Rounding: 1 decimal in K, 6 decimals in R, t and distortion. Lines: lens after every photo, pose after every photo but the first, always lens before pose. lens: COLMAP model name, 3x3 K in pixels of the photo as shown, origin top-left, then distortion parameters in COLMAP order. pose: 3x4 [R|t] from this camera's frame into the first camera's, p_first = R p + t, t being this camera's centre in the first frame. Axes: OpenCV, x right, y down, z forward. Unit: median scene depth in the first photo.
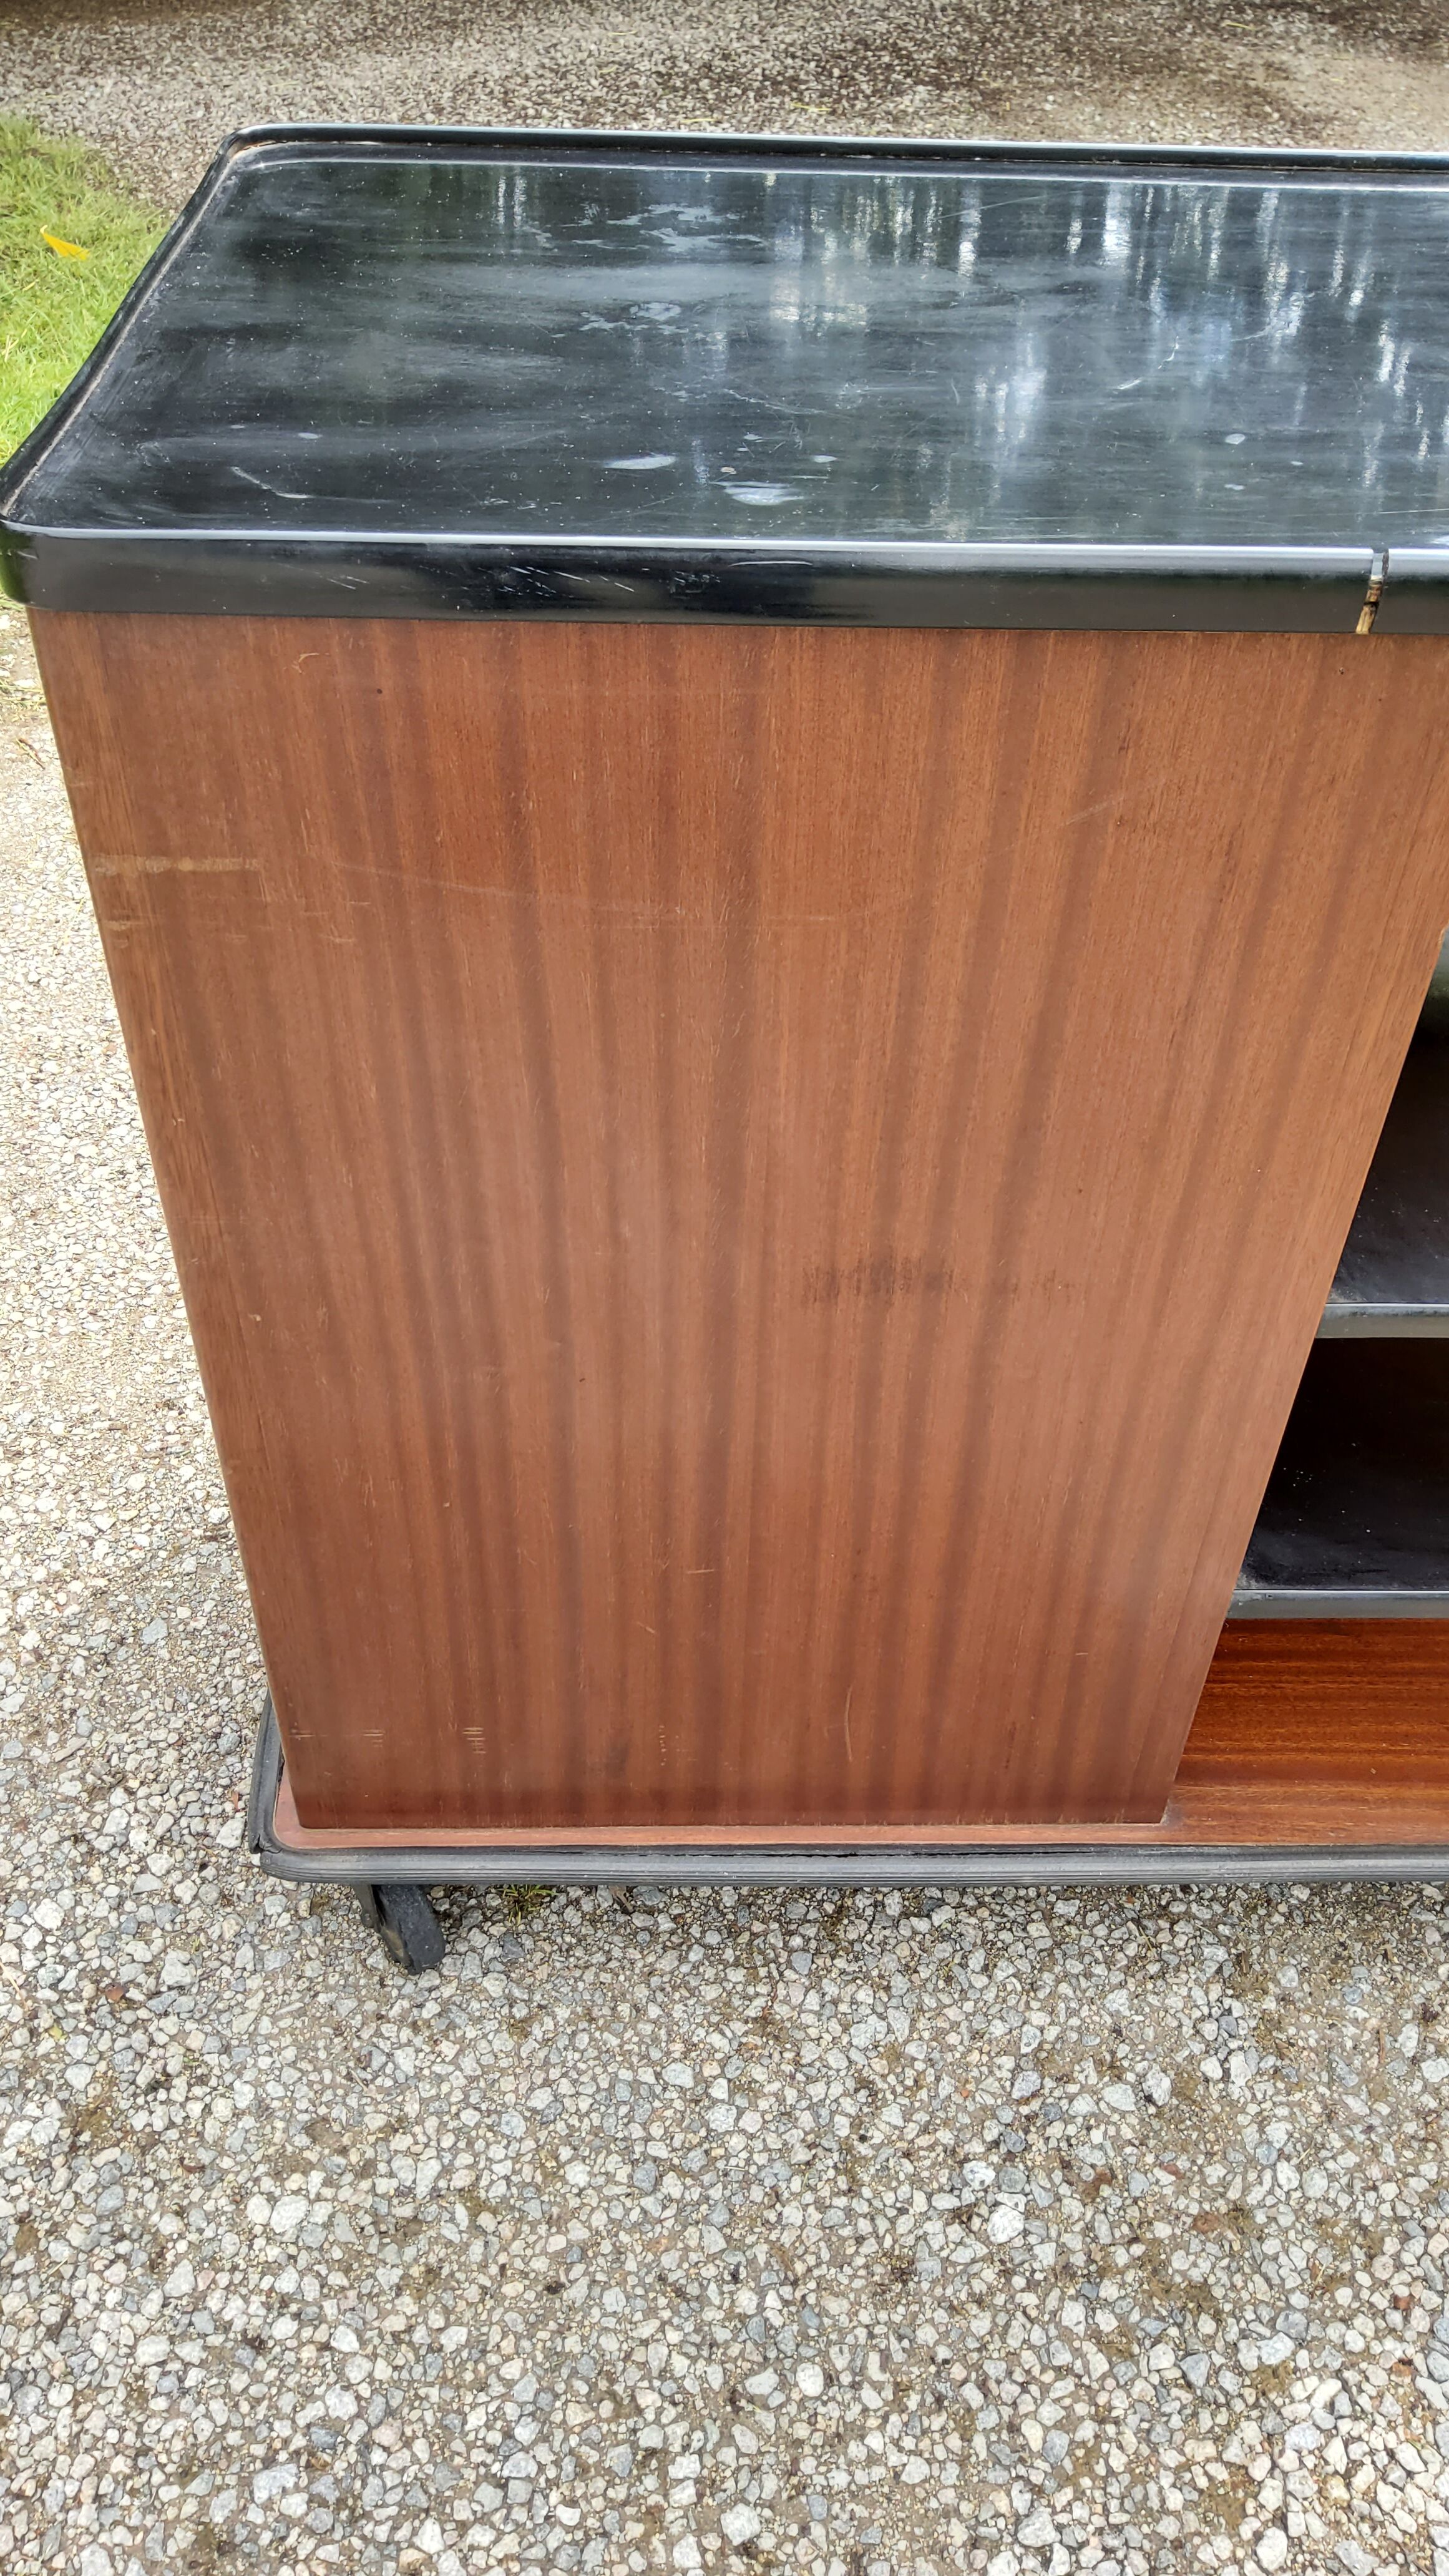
lens RADIAL K [[1961.8, 0, 723.1], [0, 1961.8, 1261.6], [0, 0, 1]] dist [0.053134, -0.102740]
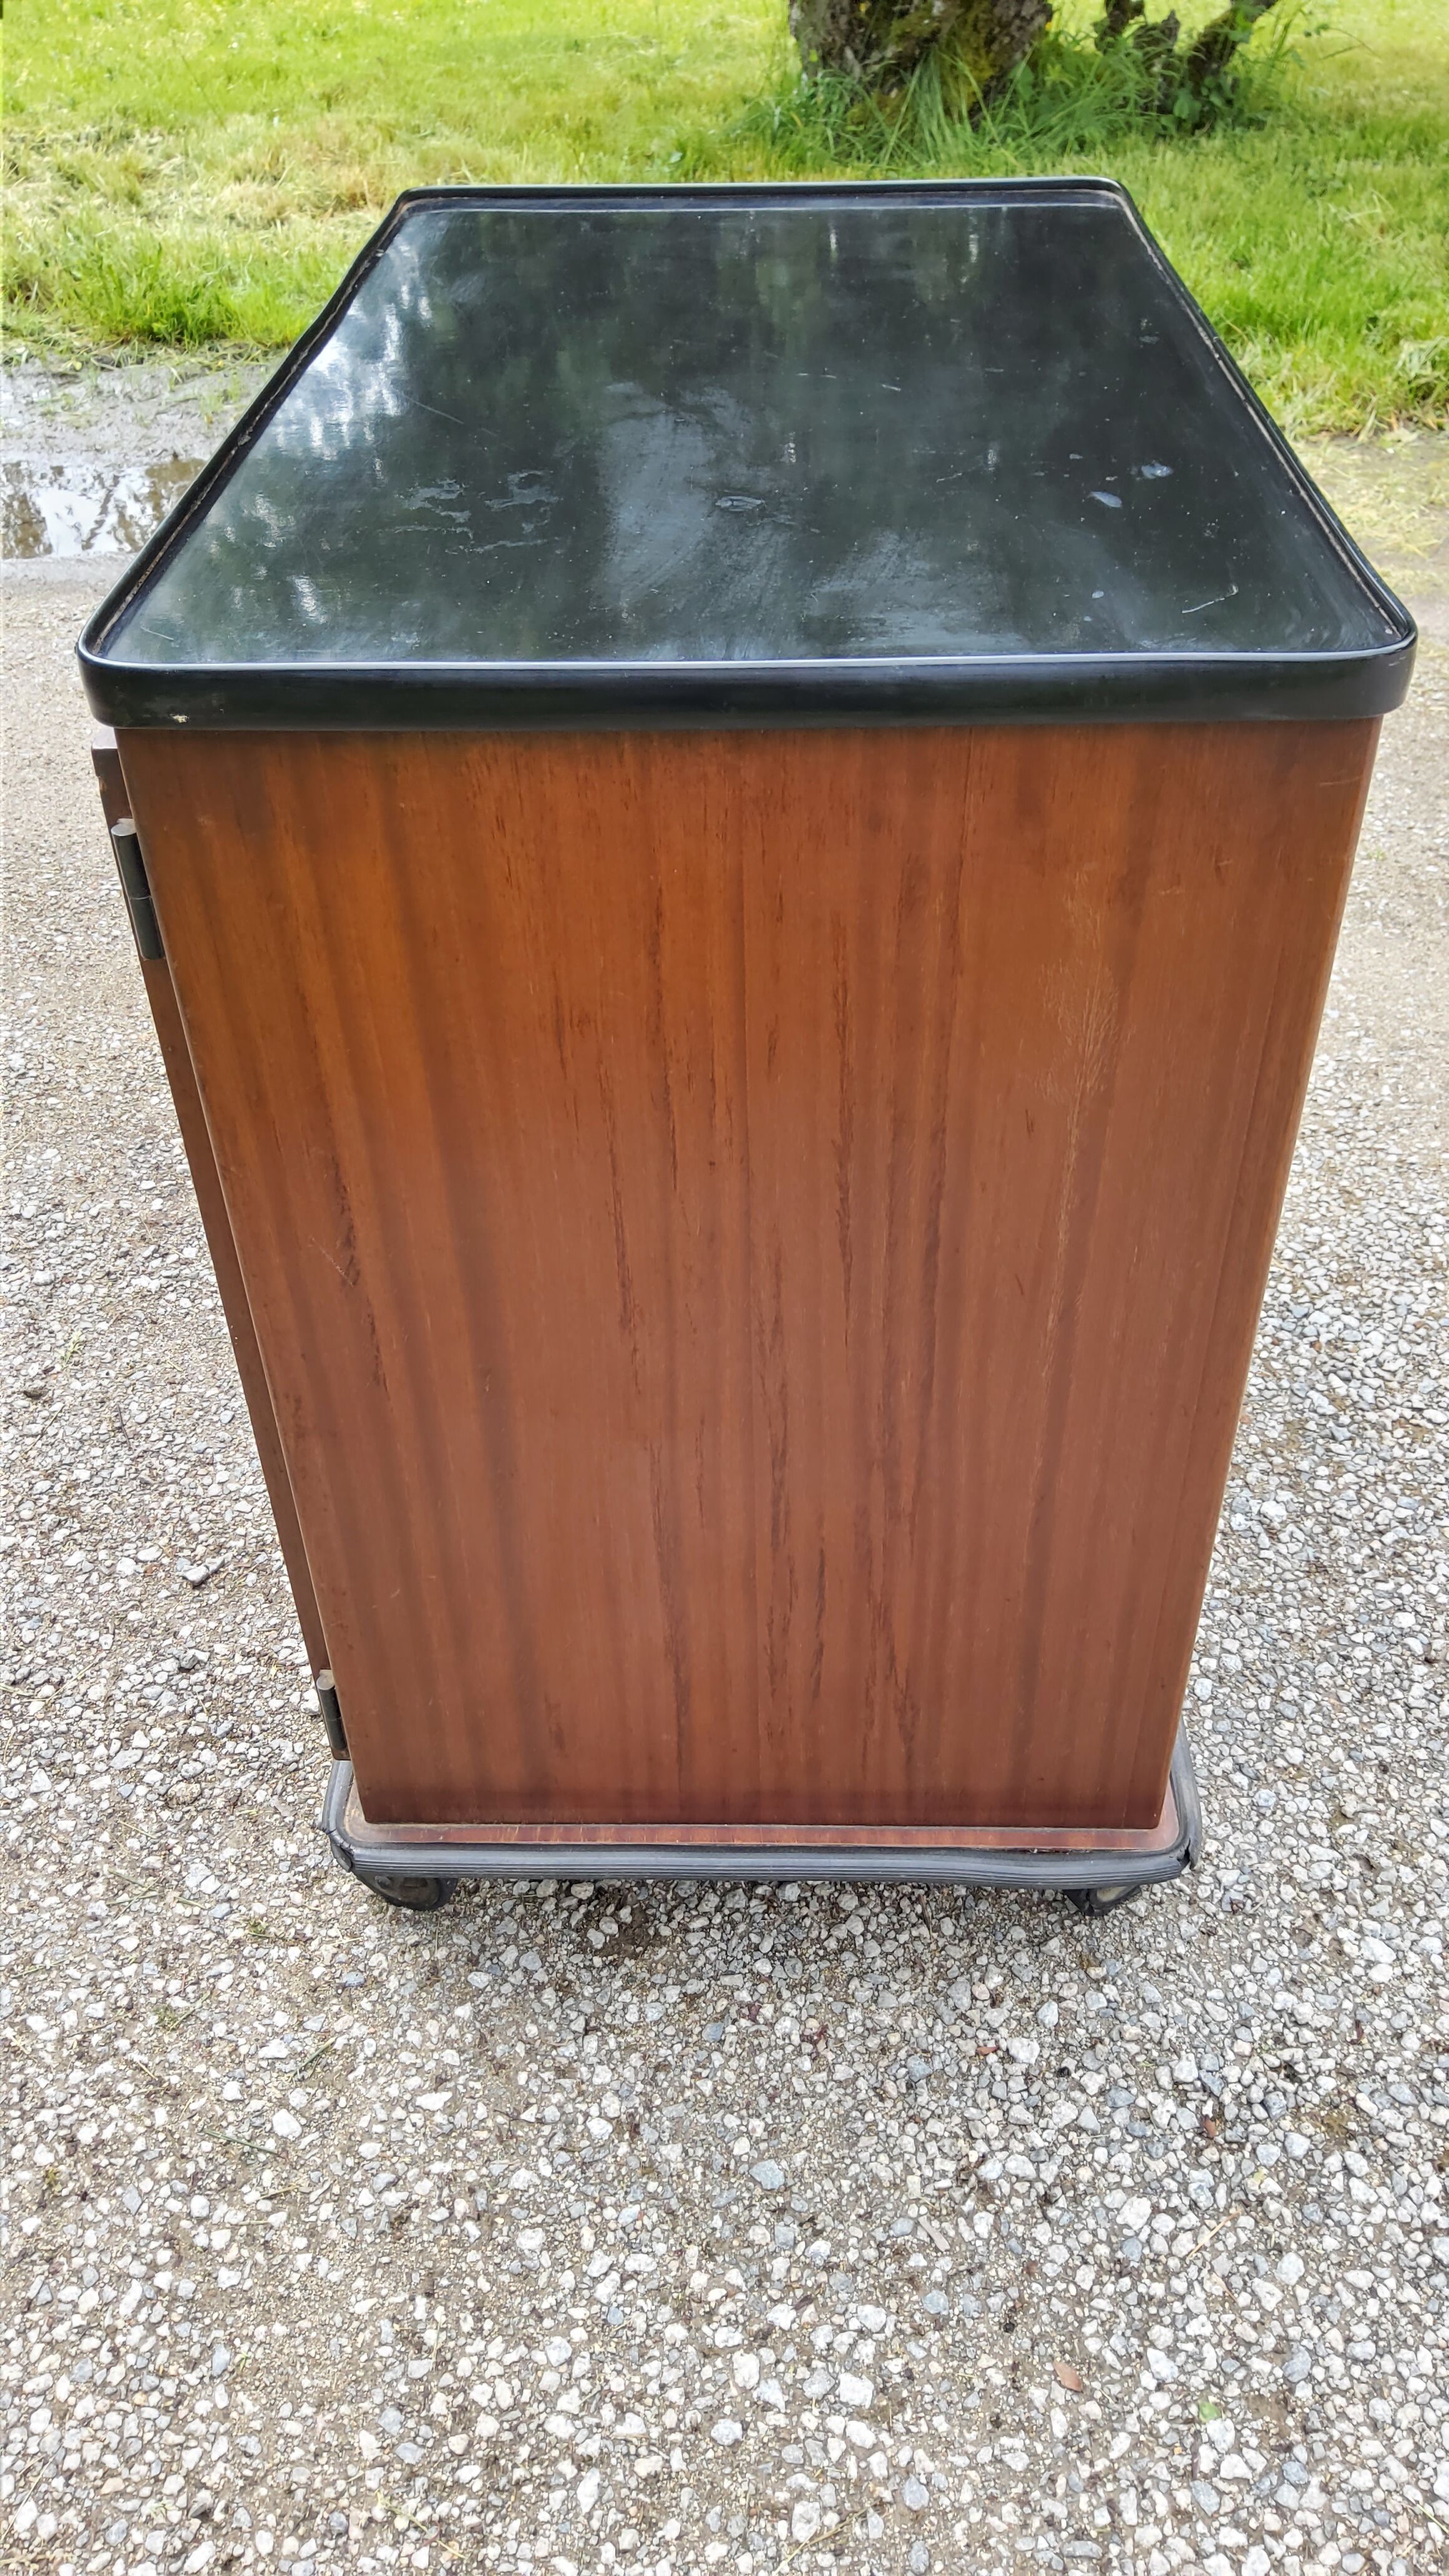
lens RADIAL K [[1961.8, 0, 741.2], [0, 1961.8, 1262.0], [0, 0, 1]] dist [0.053134, -0.102740]
pose [[0.038058, -0.648831, 0.759980, -0.863378], [0.683237, 0.571880, 0.454027, -0.551733], [-0.729205, 0.501967, 0.465070, 0.516703]]
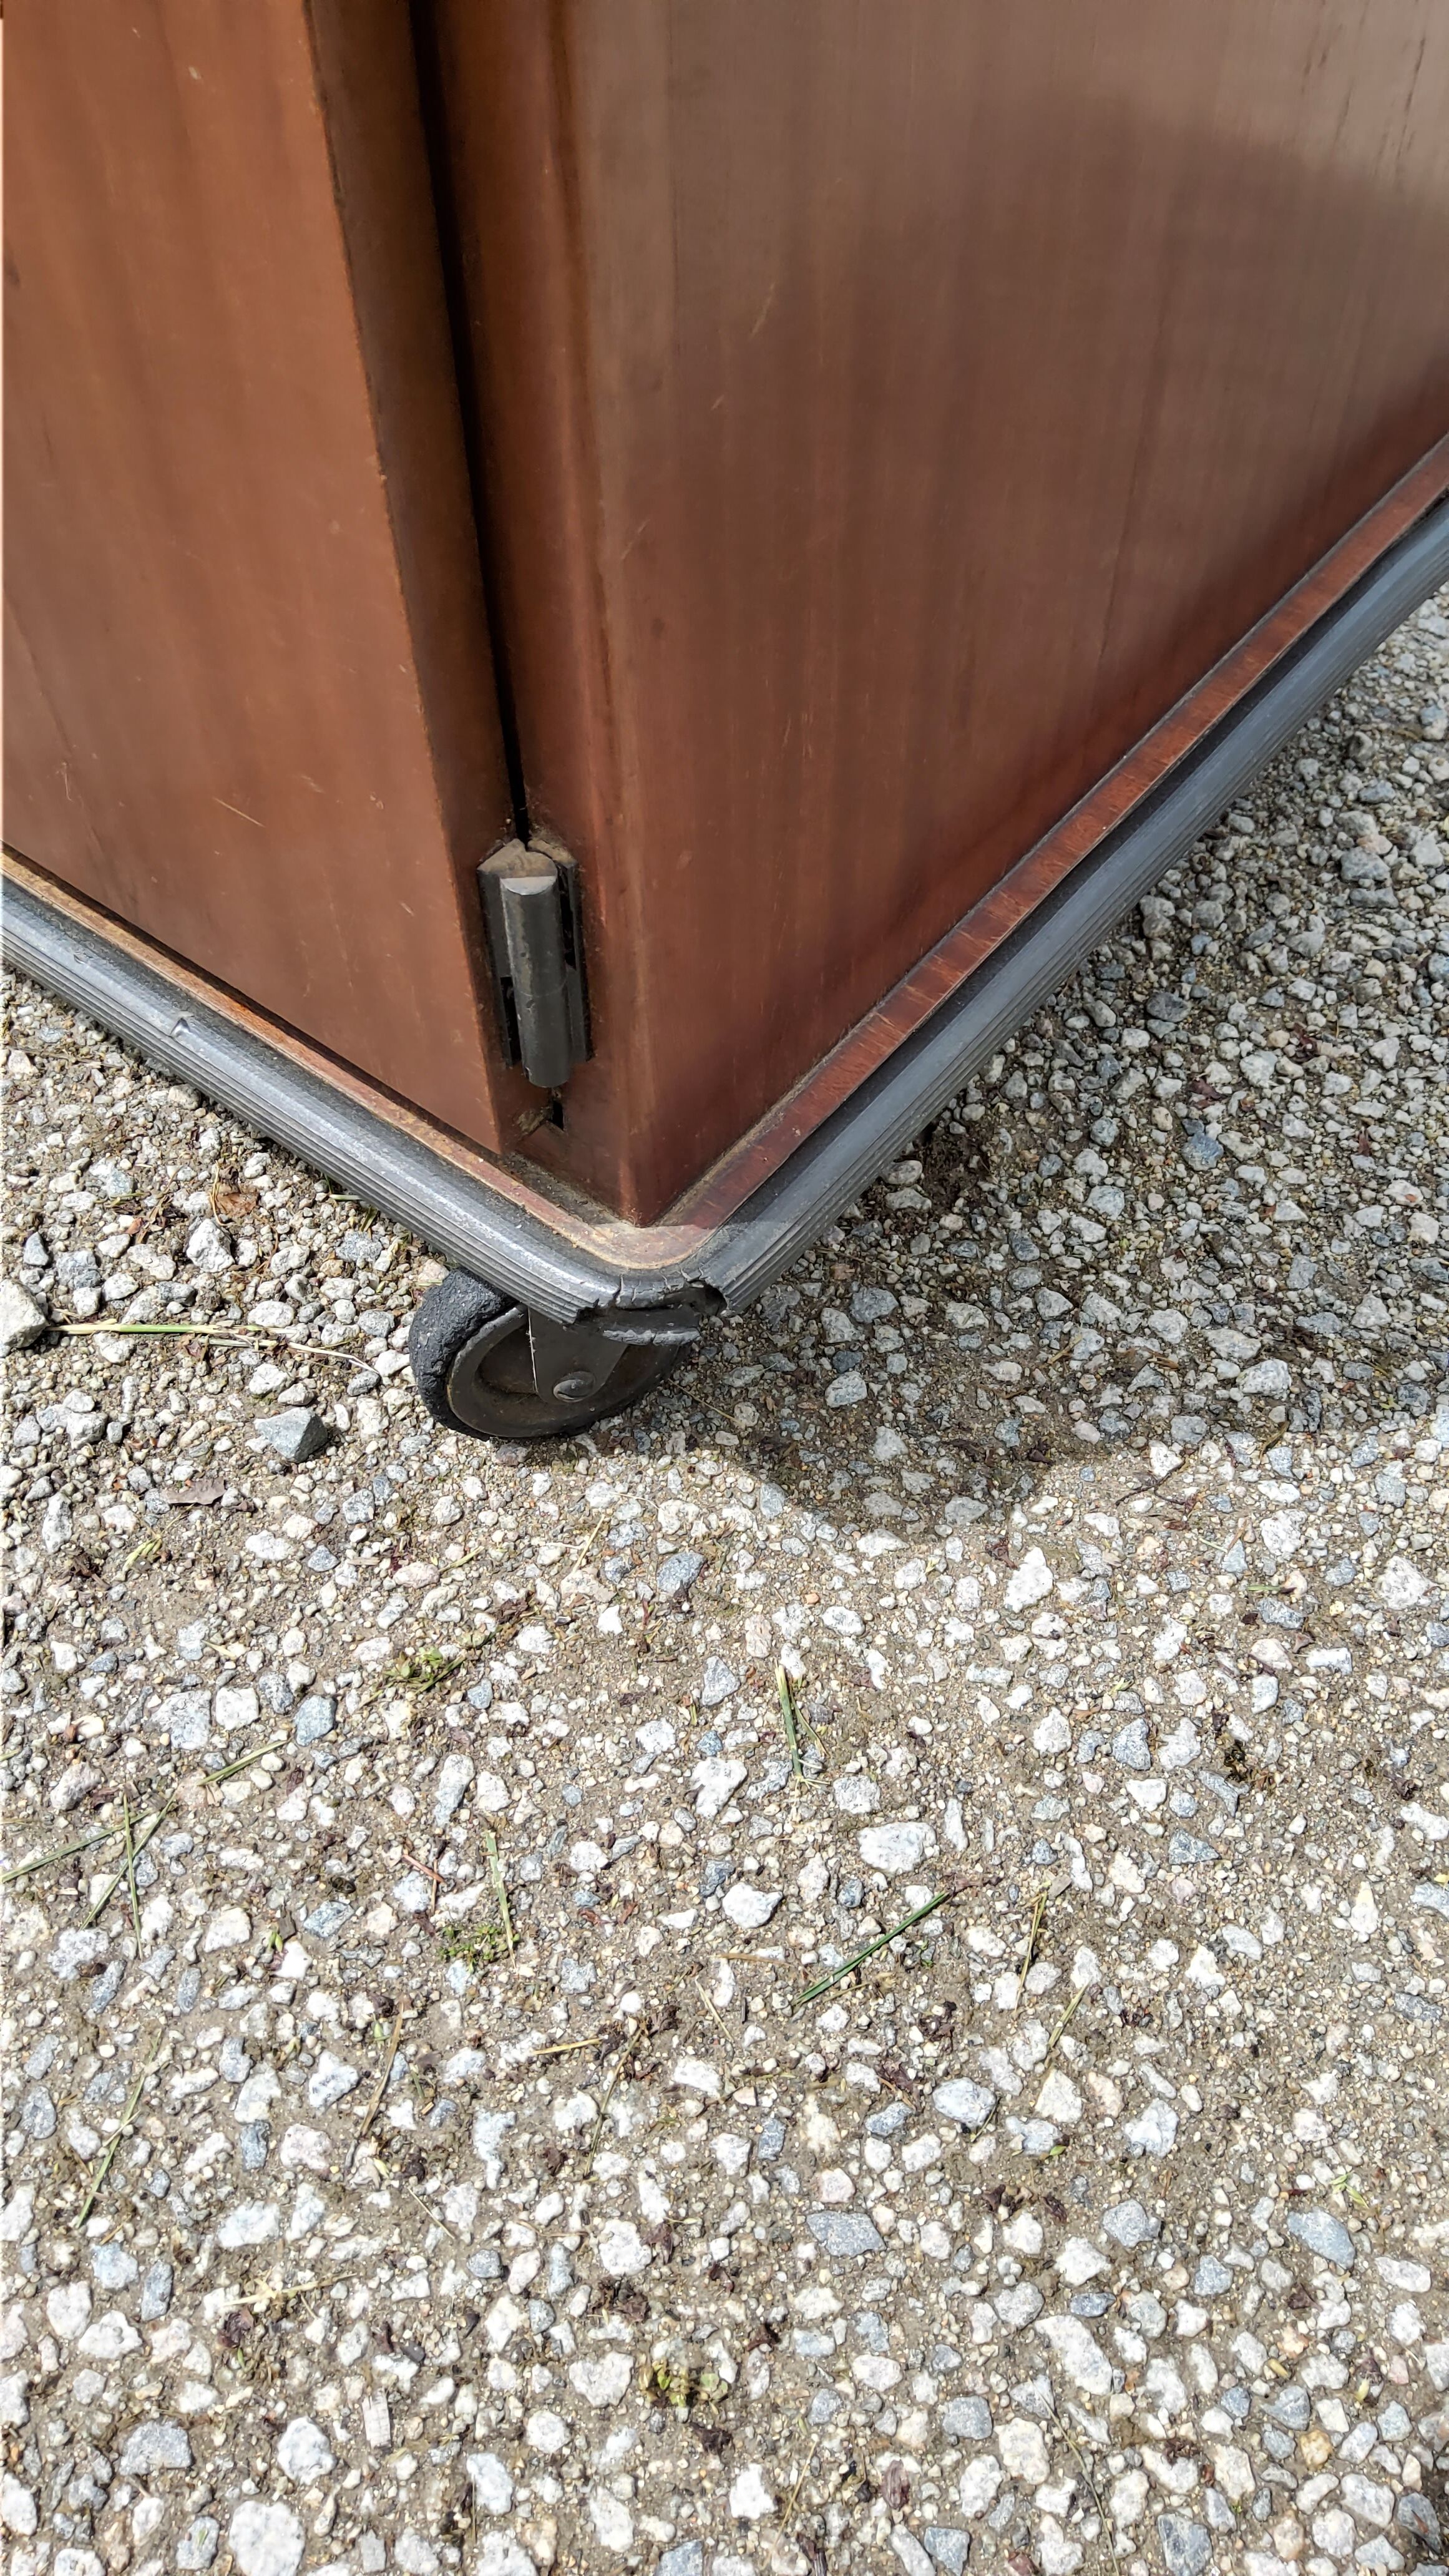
lens RADIAL K [[1961.8, 0, 735.8], [0, 1961.8, 1259.7], [0, 0, 1]] dist [0.053134, -0.102740]
pose [[-0.760374, -0.538986, 0.362388, -0.412476], [0.420502, 0.016693, 0.907138, -0.404963], [-0.494984, 0.842149, 0.213952, 1.256104]]
